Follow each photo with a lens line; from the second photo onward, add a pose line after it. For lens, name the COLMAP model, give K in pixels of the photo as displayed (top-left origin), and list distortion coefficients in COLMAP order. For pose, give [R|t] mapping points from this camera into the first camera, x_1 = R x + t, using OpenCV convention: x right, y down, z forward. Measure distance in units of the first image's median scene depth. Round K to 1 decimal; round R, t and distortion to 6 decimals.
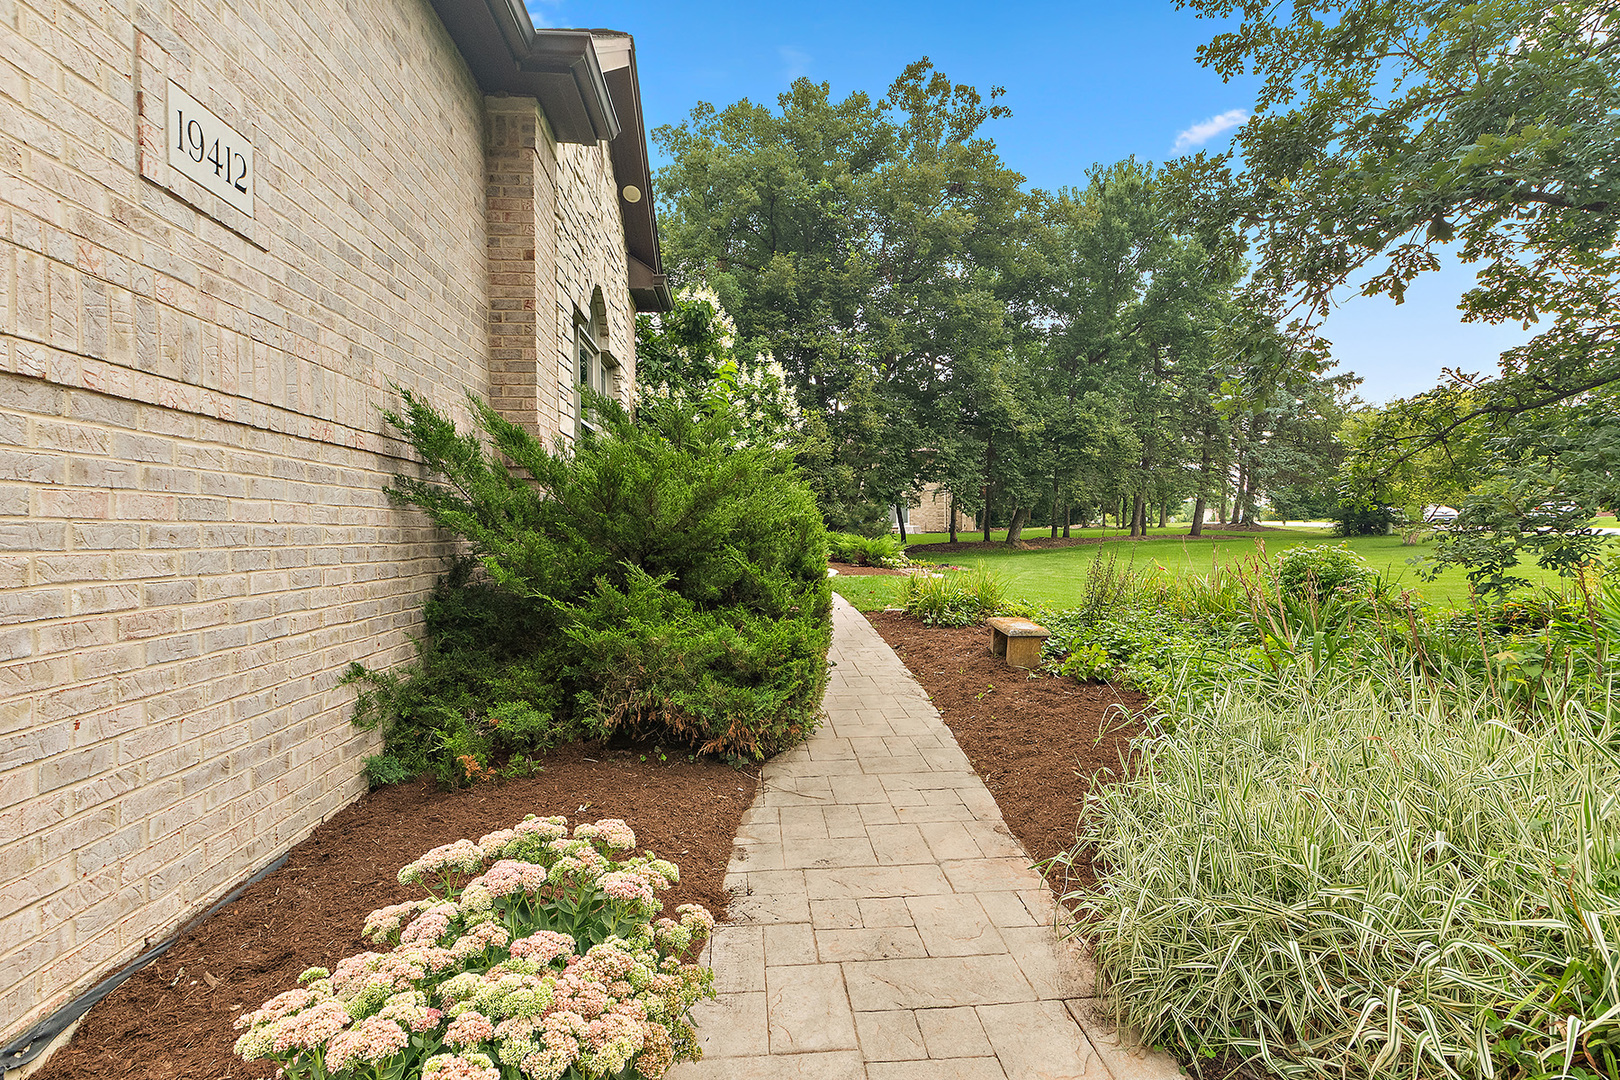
lens RADIAL K [[743.8, 0, 807.4], [0, 743.8, 577.1], [0, 0, 1]] dist [-0.015321, 0.010101]
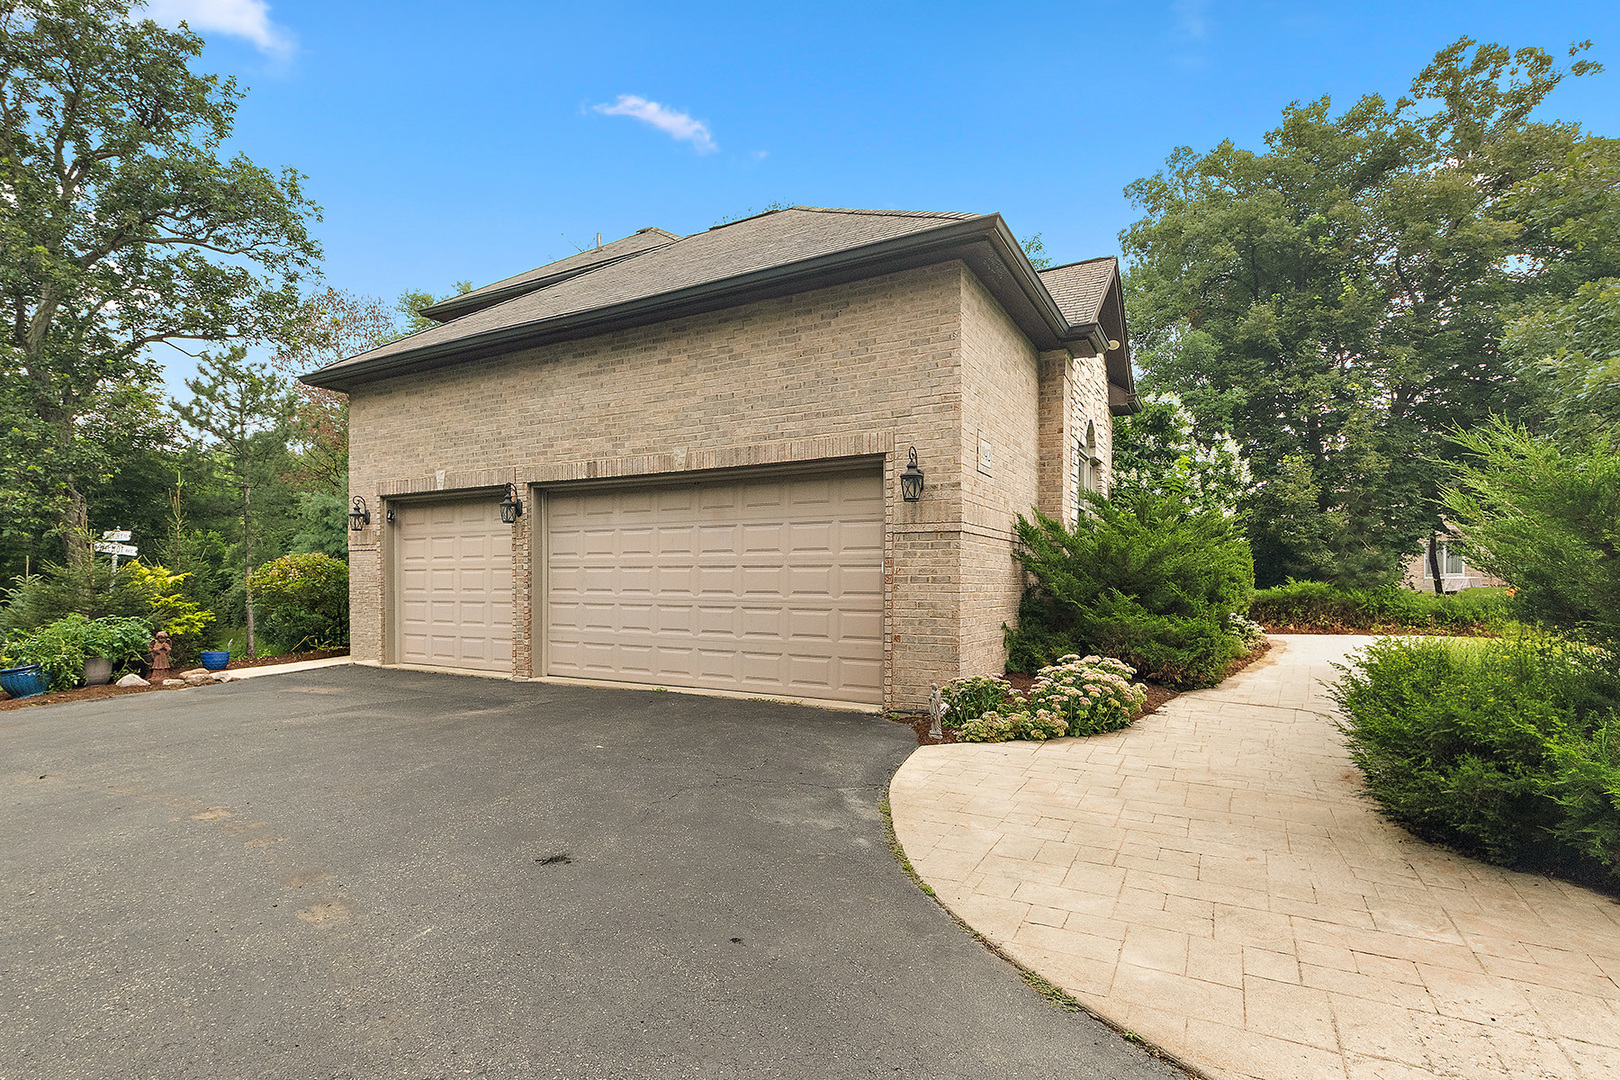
lens RADIAL K [[743.8, 0, 807.4], [0, 743.8, 577.1], [0, 0, 1]] dist [-0.015321, 0.010101]
pose [[0.826179, 0.010701, -0.563306, 0.084365], [-0.046614, 0.997690, -0.049414, 0.035342], [0.561476, 0.067083, 0.824769, -0.459258]]
